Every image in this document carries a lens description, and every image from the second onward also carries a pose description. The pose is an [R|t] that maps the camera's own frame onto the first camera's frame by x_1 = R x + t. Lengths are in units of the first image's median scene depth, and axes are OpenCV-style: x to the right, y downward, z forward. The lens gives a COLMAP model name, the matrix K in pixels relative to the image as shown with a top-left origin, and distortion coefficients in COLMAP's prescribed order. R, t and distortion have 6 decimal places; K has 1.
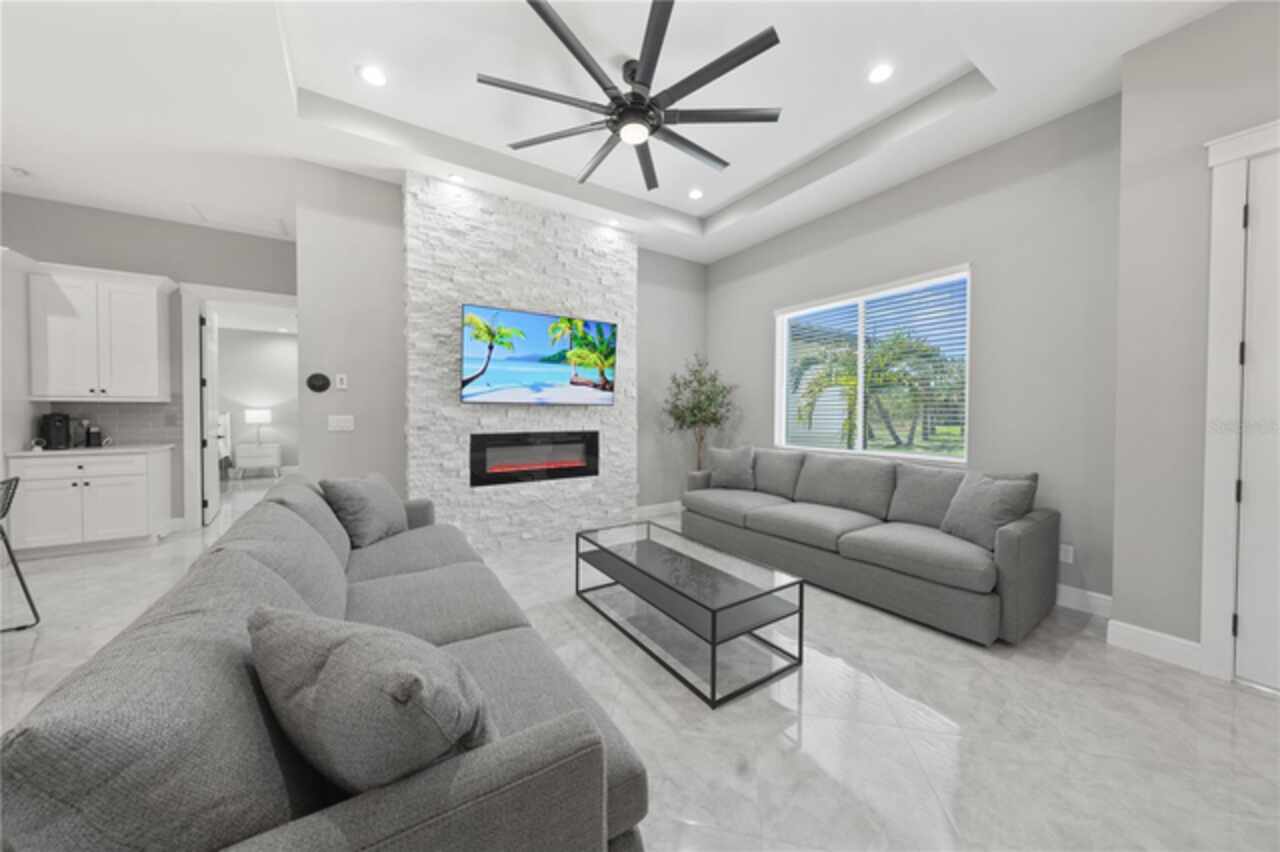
lens RADIAL K [[431.8, 0, 643.4], [0, 431.8, 418.4], [0, 0, 1]] dist [-0.002583, 0.000071]
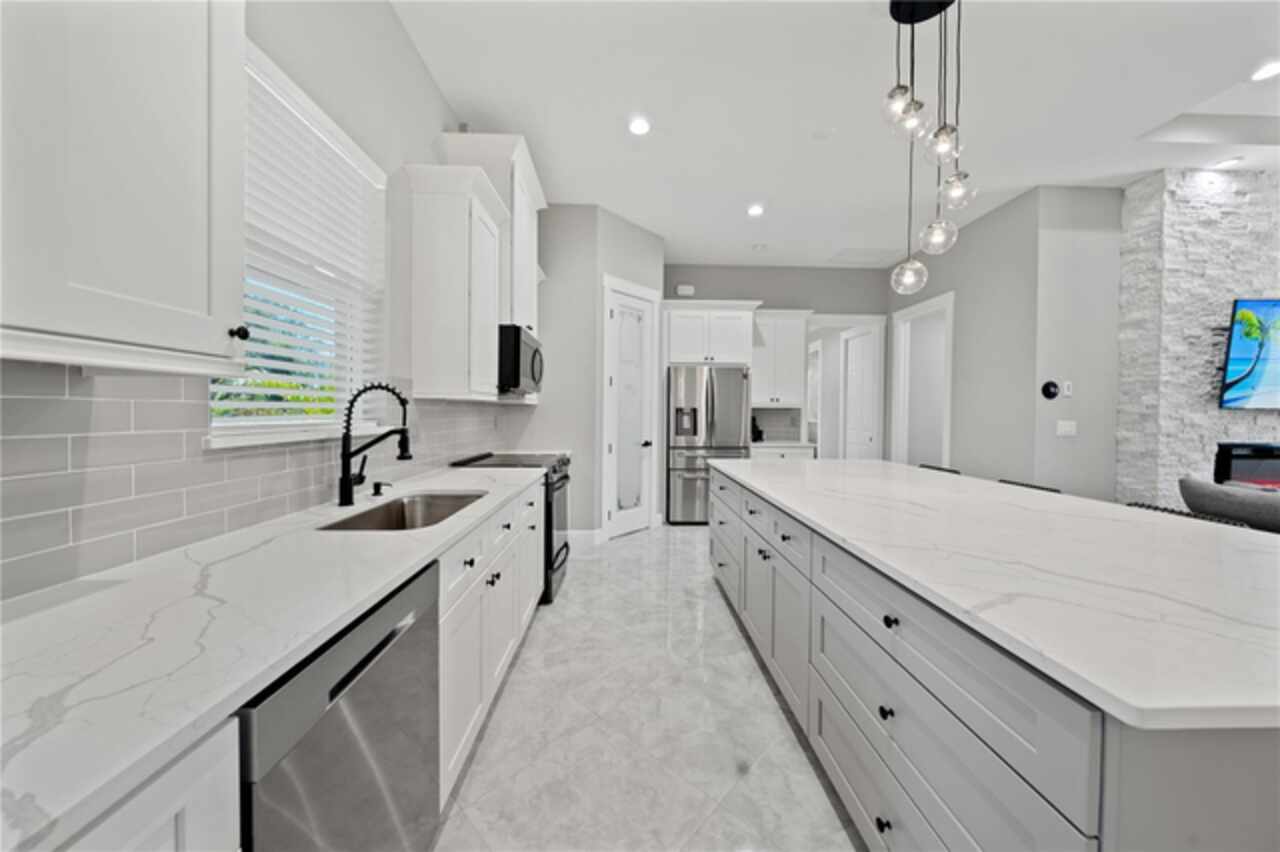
lens RADIAL K [[431.8, 0, 636.2], [0, 431.8, 418.6], [0, 0, 1]] dist [-0.002583, 0.000071]
pose [[0.850825, 0.011406, -0.525325, -0.953536], [-0.014073, 0.999900, -0.001083, 0.003012], [0.525260, 0.008315, 0.850901, -0.400331]]
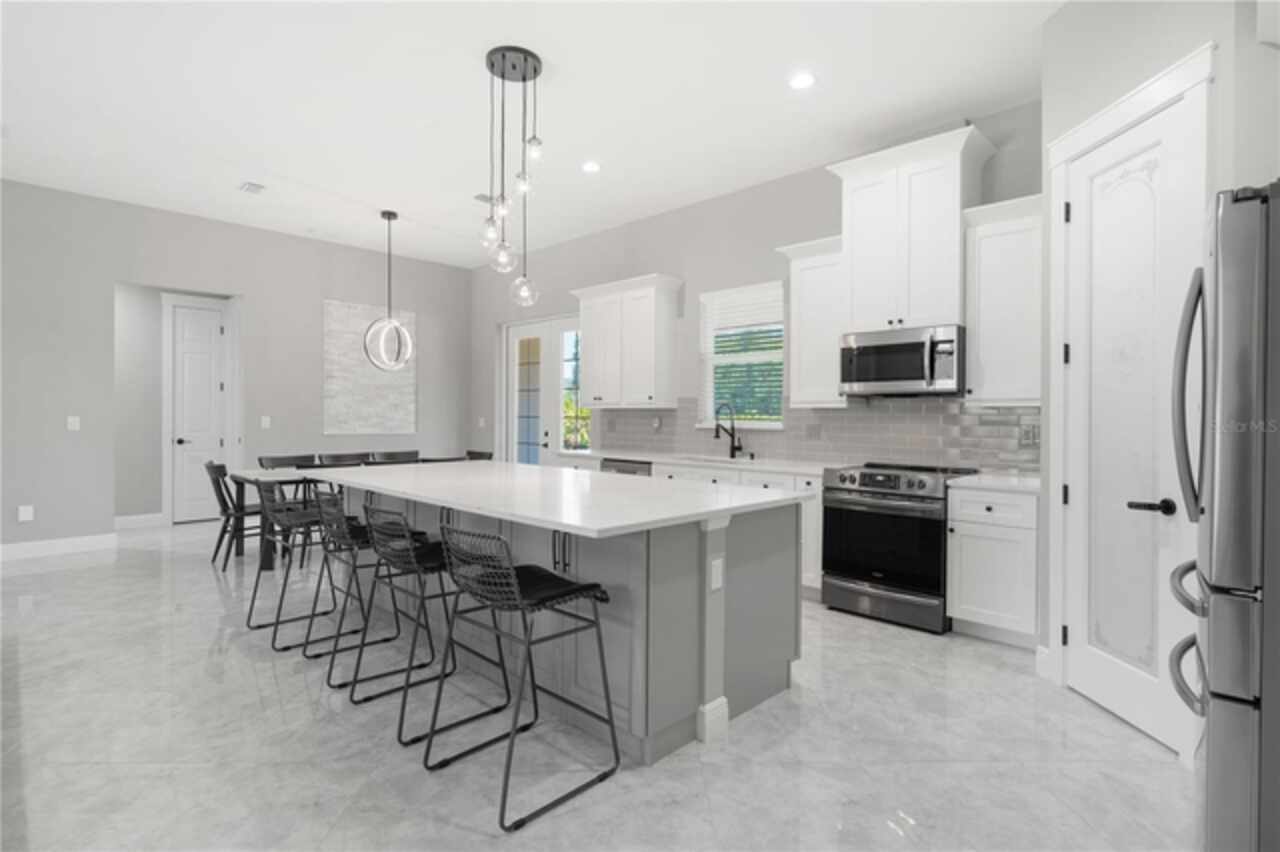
lens RADIAL K [[626.8, 0, 640.2], [0, 626.8, 417.9], [0, 0, 1]] dist [0.003987, 0.000798]
pose [[-0.977121, -0.008845, -0.212502, -0.922205], [-0.013377, 0.999713, 0.019898, -0.022830], [0.212265, 0.022285, -0.976958, 1.155666]]
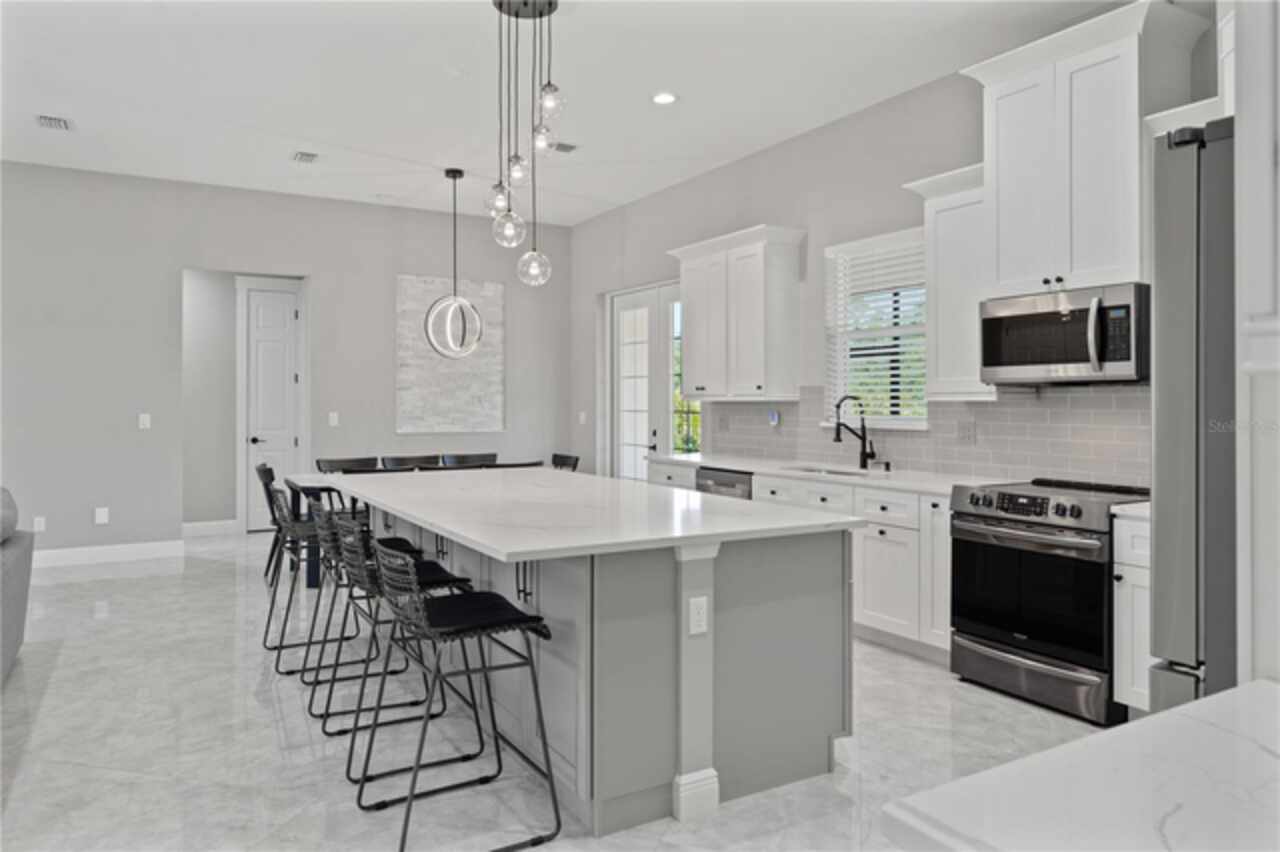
lens RADIAL K [[852.7, 0, 637.2], [0, 852.7, 397.8], [0, 0, 1]] dist [0.003898, 0.002664]
pose [[-0.998561, -0.003220, 0.053526, -1.126429], [-0.002604, 0.999930, 0.011578, -0.040079], [-0.053559, 0.011422, -0.998499, 1.257952]]
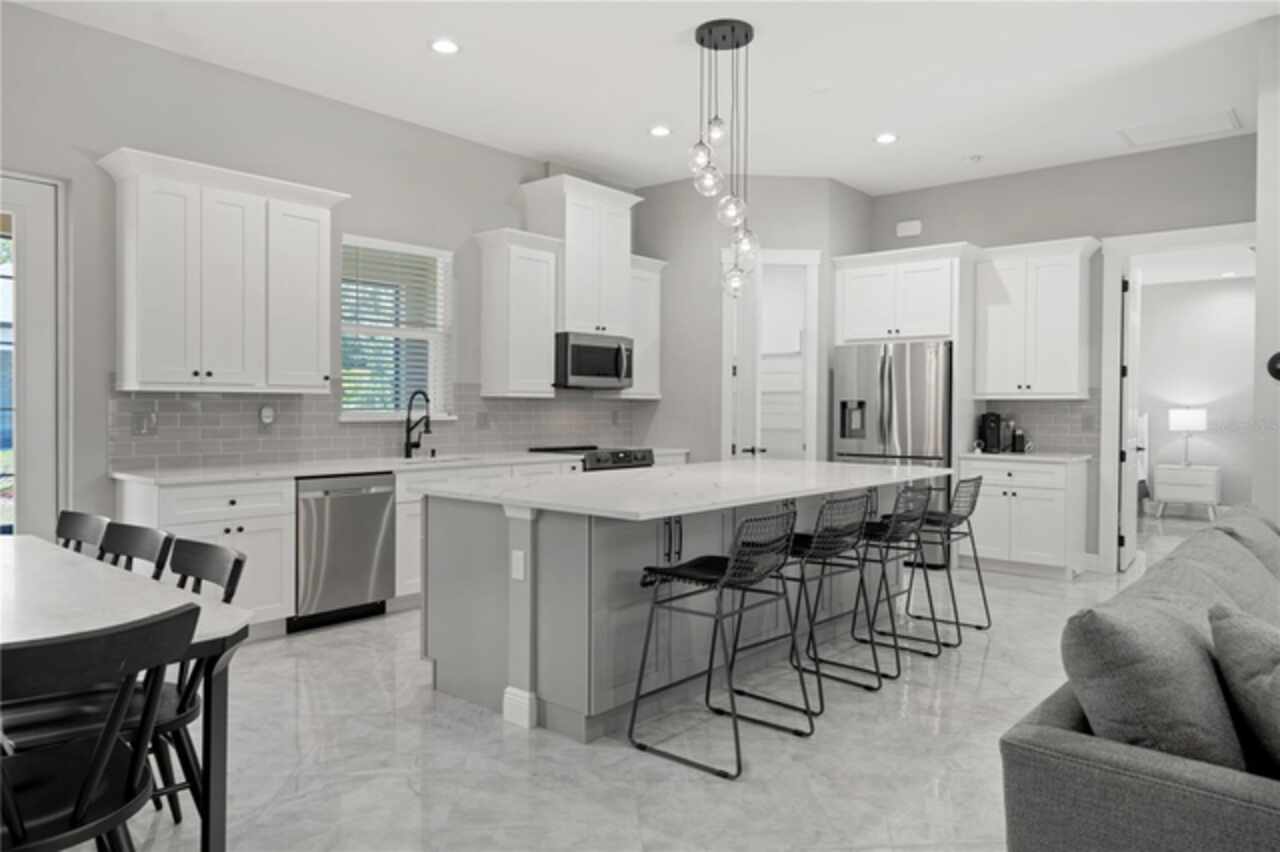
lens RADIAL K [[852.7, 0, 633.2], [0, 852.7, 420.2], [0, 0, 1]] dist [0.003898, 0.002664]
pose [[0.268515, 0.014719, -0.963163, 0.158709], [-0.021030, 0.999735, 0.009415, 0.002224], [0.963046, 0.017728, 0.268753, -0.206812]]
